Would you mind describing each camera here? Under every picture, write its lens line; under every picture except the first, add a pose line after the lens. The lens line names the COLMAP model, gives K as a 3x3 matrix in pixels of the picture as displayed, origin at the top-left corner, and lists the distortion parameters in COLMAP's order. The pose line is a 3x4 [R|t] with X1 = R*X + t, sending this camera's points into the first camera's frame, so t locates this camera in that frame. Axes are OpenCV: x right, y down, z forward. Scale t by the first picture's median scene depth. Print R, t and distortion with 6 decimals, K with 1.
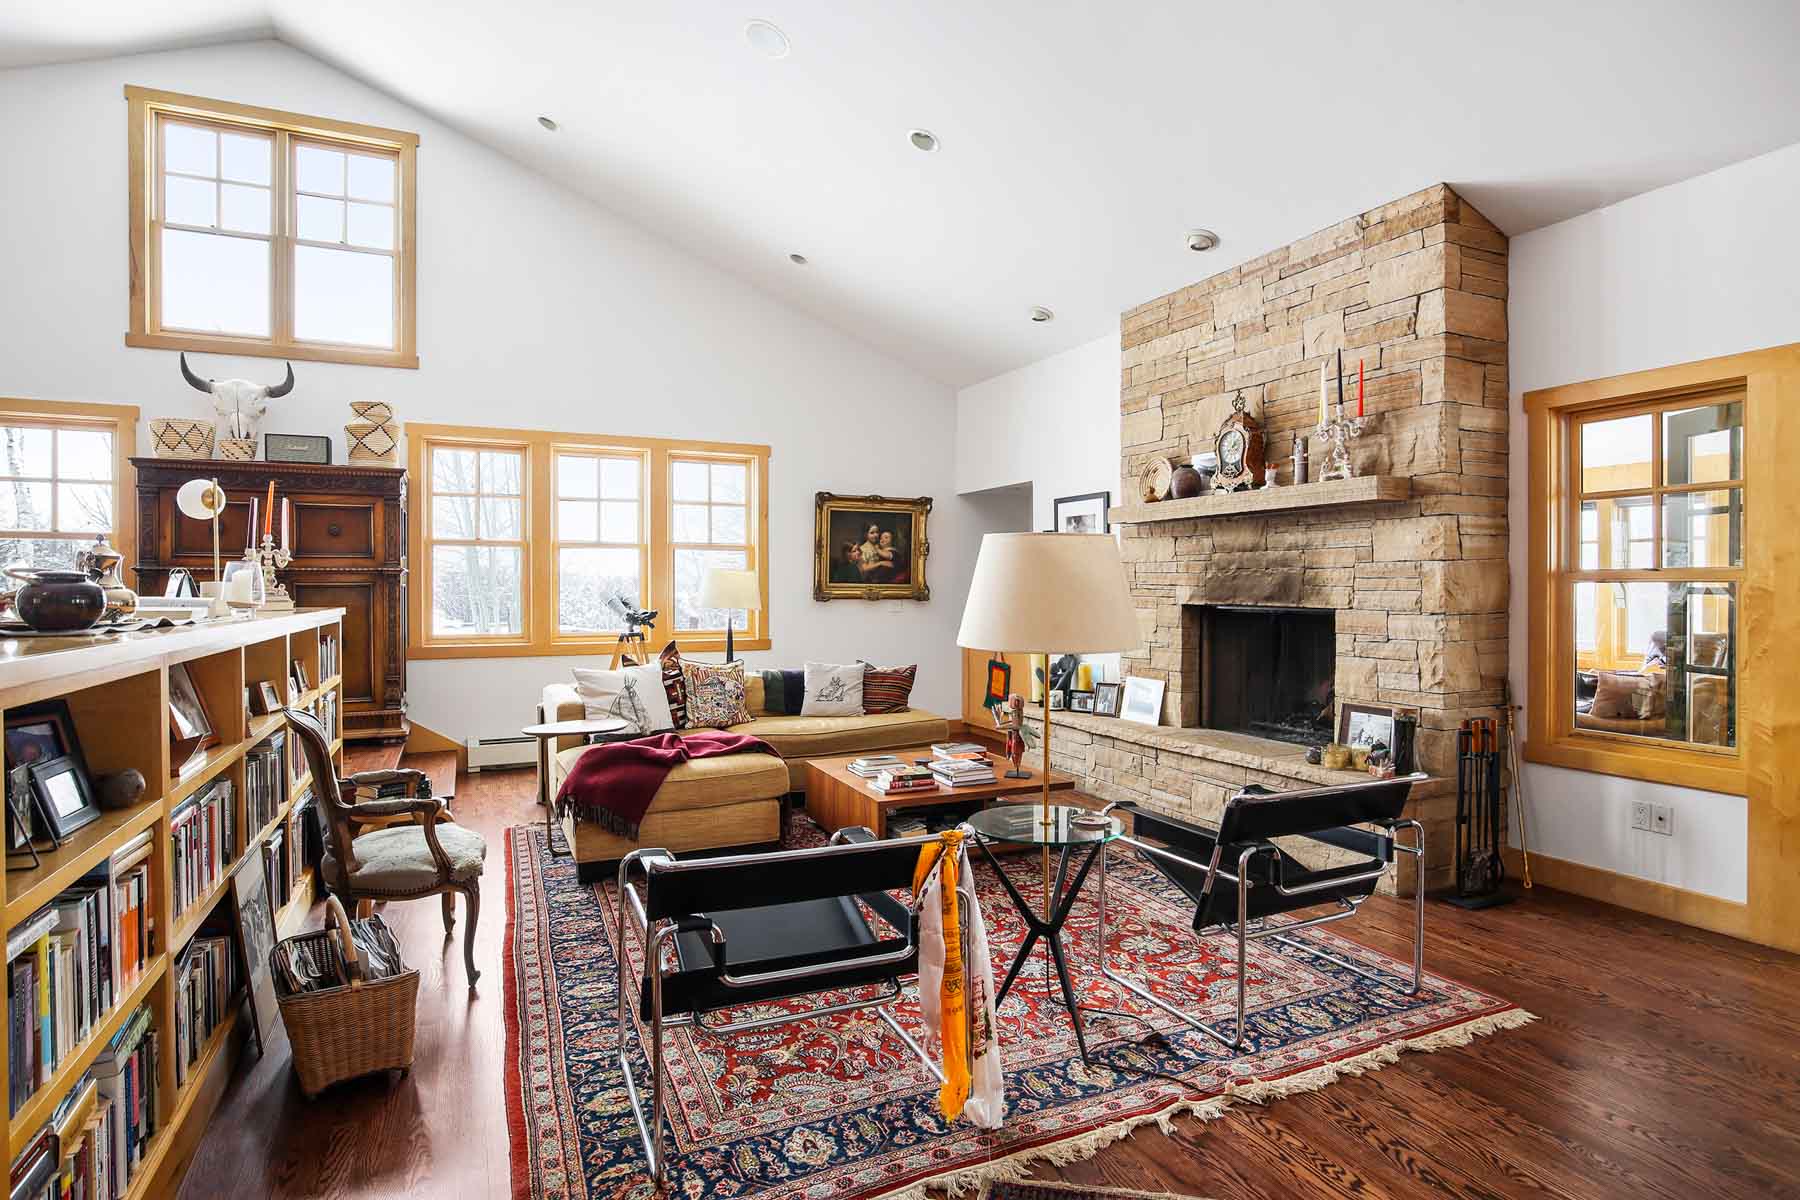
lens RADIAL K [[943.1, 0, 900.0], [0, 943.1, 600.0], [0, 0, 1]] dist [-0.013699, -0.001094]
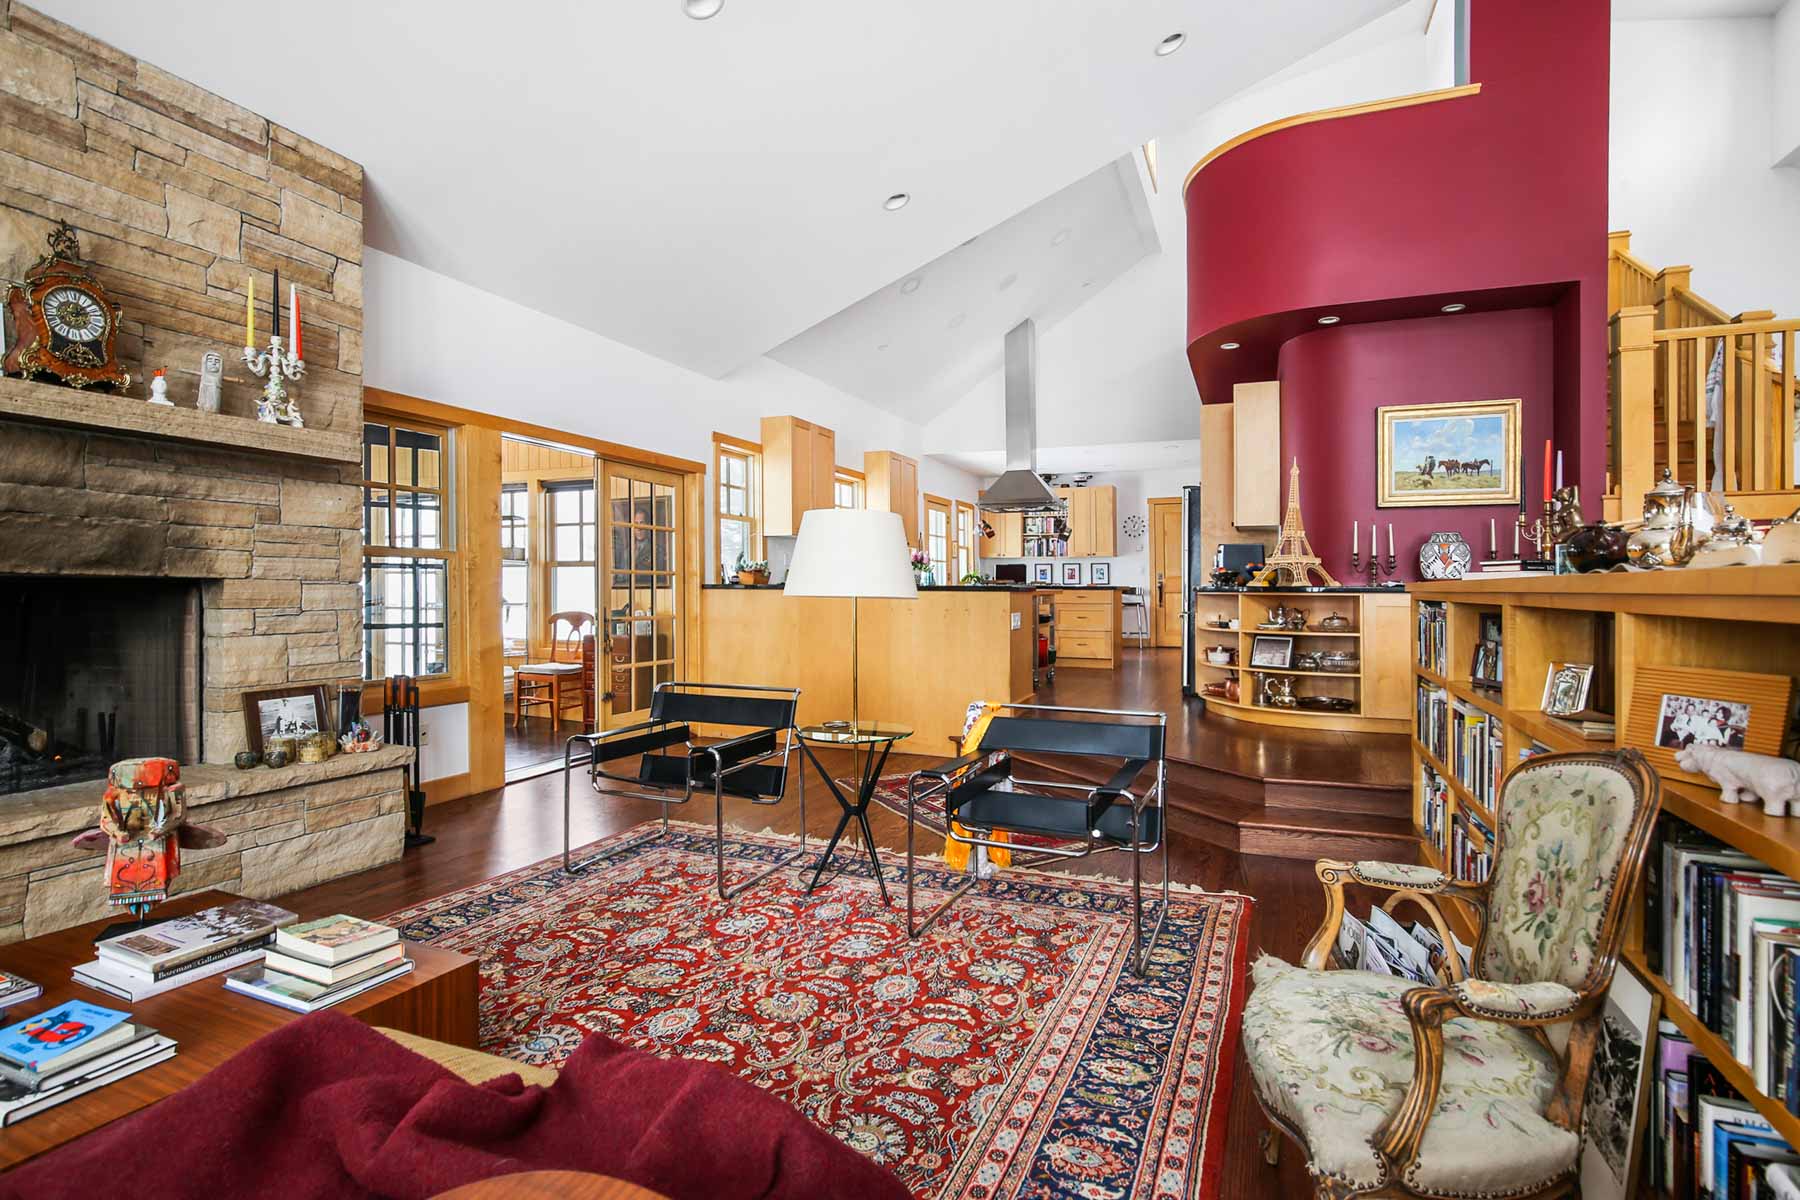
lens RADIAL K [[836.4, 0, 900.0], [0, 836.4, 600.0], [0, 0, 1]] dist [-0.015275, 0.000643]
pose [[-0.674147, -0.010679, 0.738520, -0.345346], [0.006048, 0.999782, 0.019978, 0.013617], [-0.738572, 0.017935, -0.673936, 0.814427]]
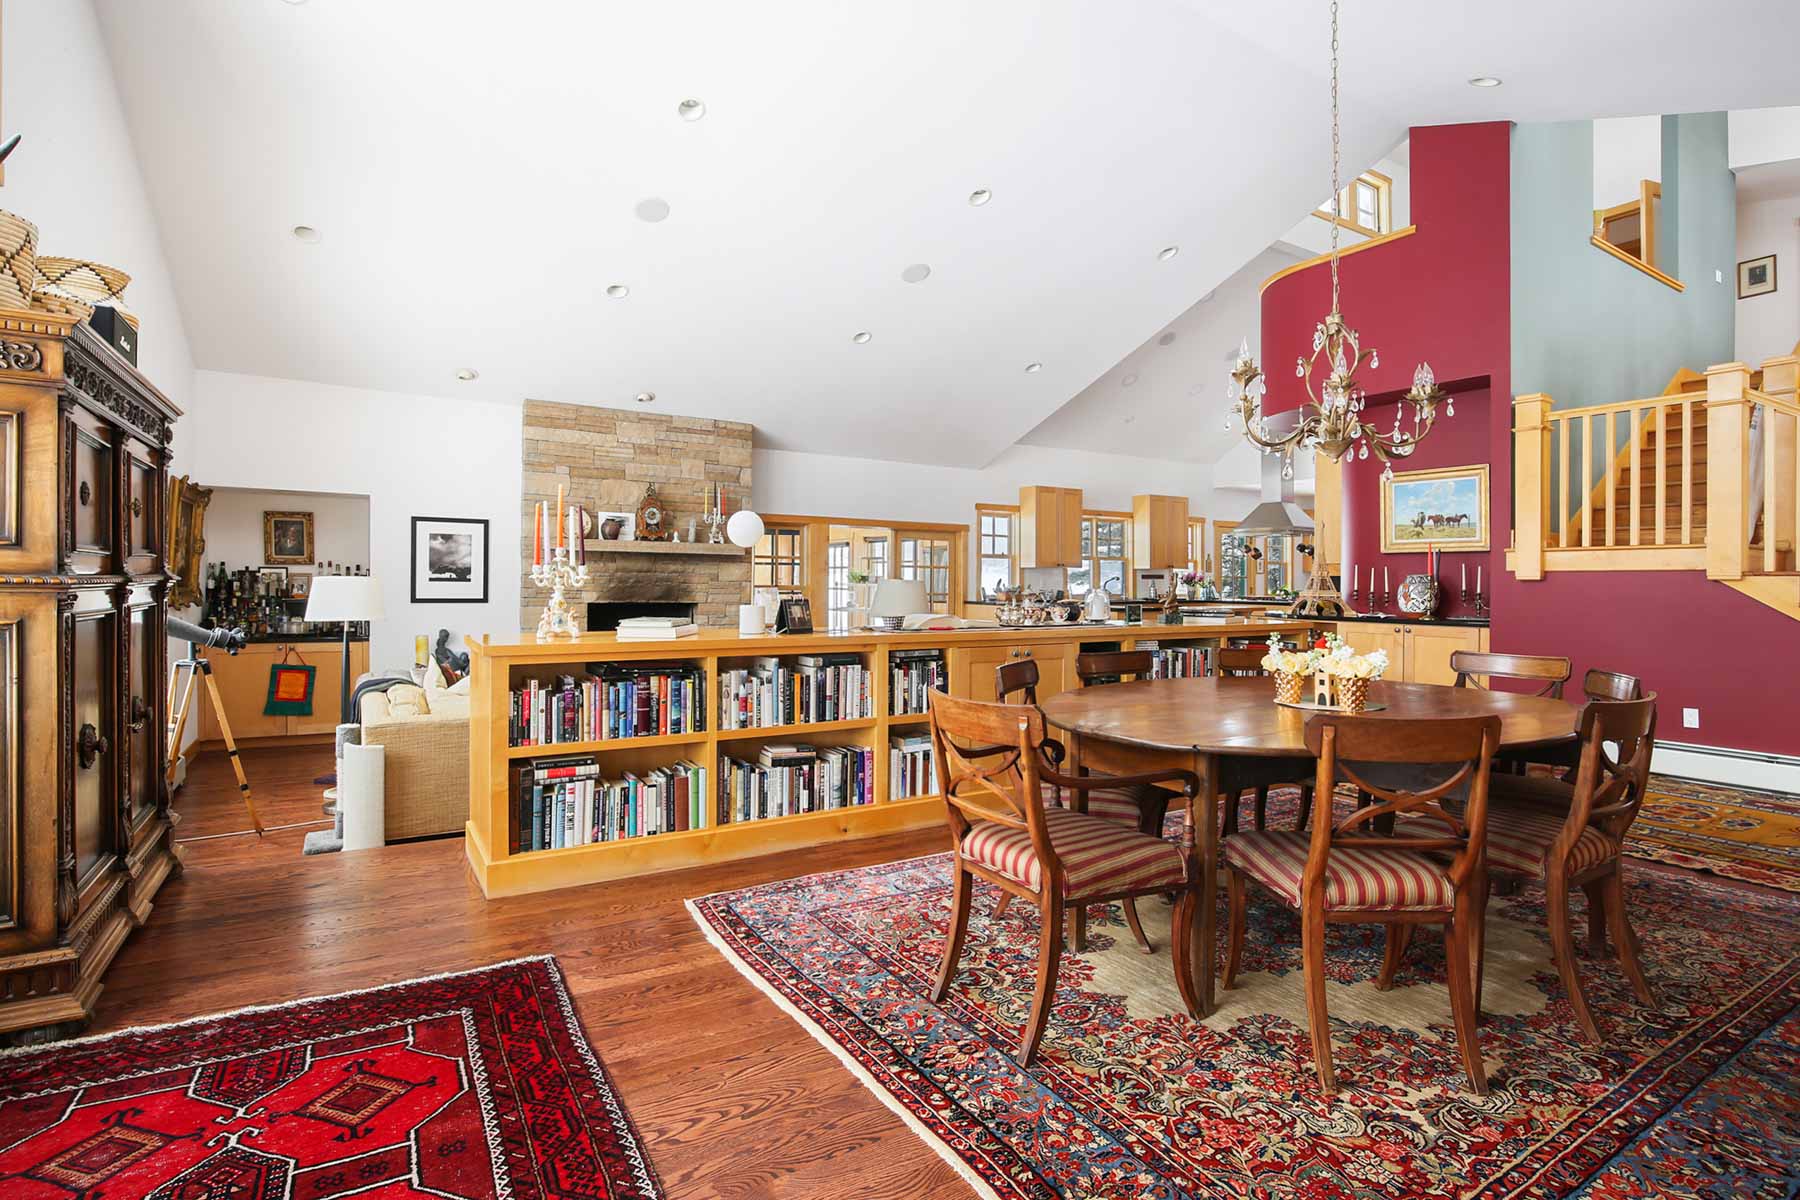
lens RADIAL K [[846.5, 0, 893.4], [0, 846.5, 582.7], [0, 0, 1]] dist [-0.002365, 0.000015]
pose [[-0.110555, -0.002047, 0.993868, -1.114448], [0.001215, 0.999997, 0.002195, -0.030227], [-0.993869, 0.001450, -0.110552, 0.603631]]
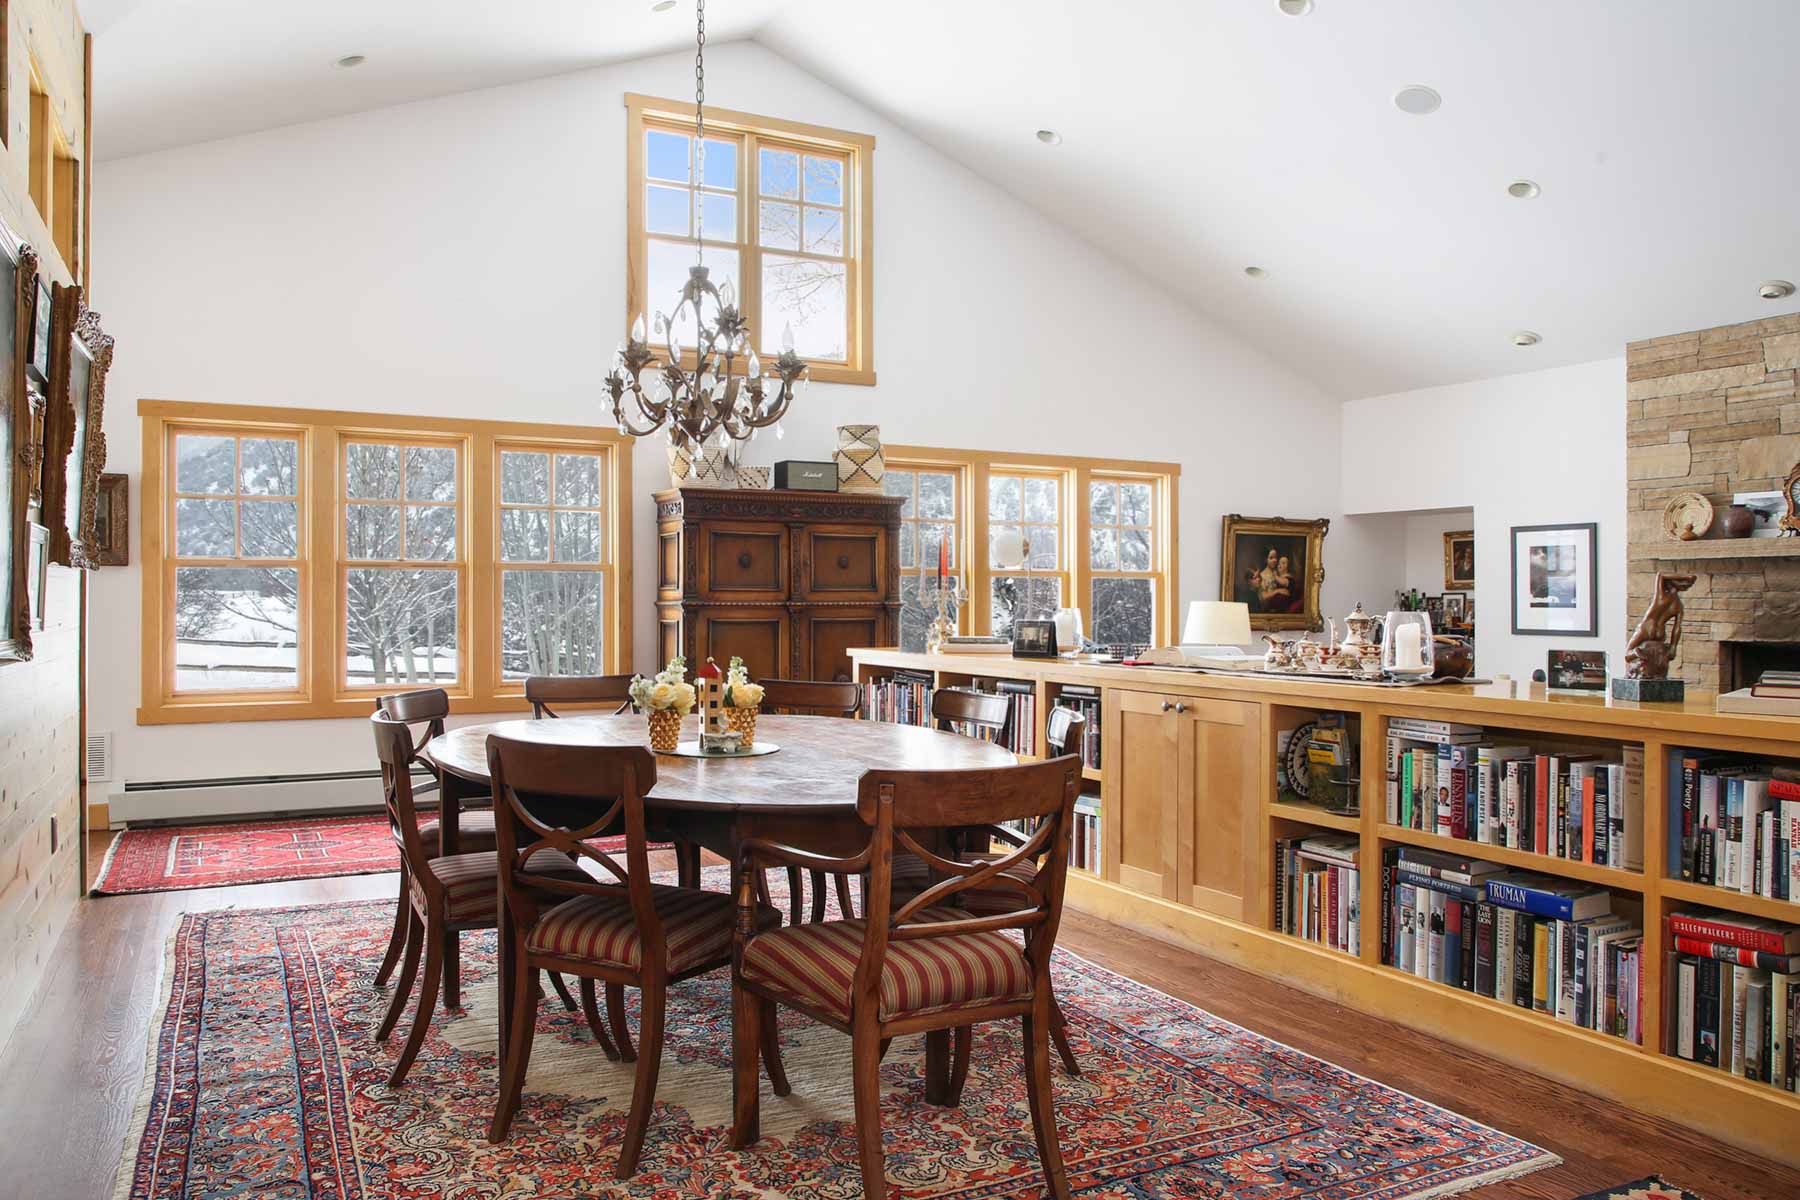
lens RADIAL K [[1283.4, 0, 900.0], [0, 1283.4, 600.0], [0, 0, 1]] dist [-0.044678, 0.049045]
pose [[0.999169, 0.002908, 0.040655, -0.588551], [-0.002399, 0.999918, -0.012568, -0.018781], [-0.040689, 0.012460, 0.999094, -0.297264]]
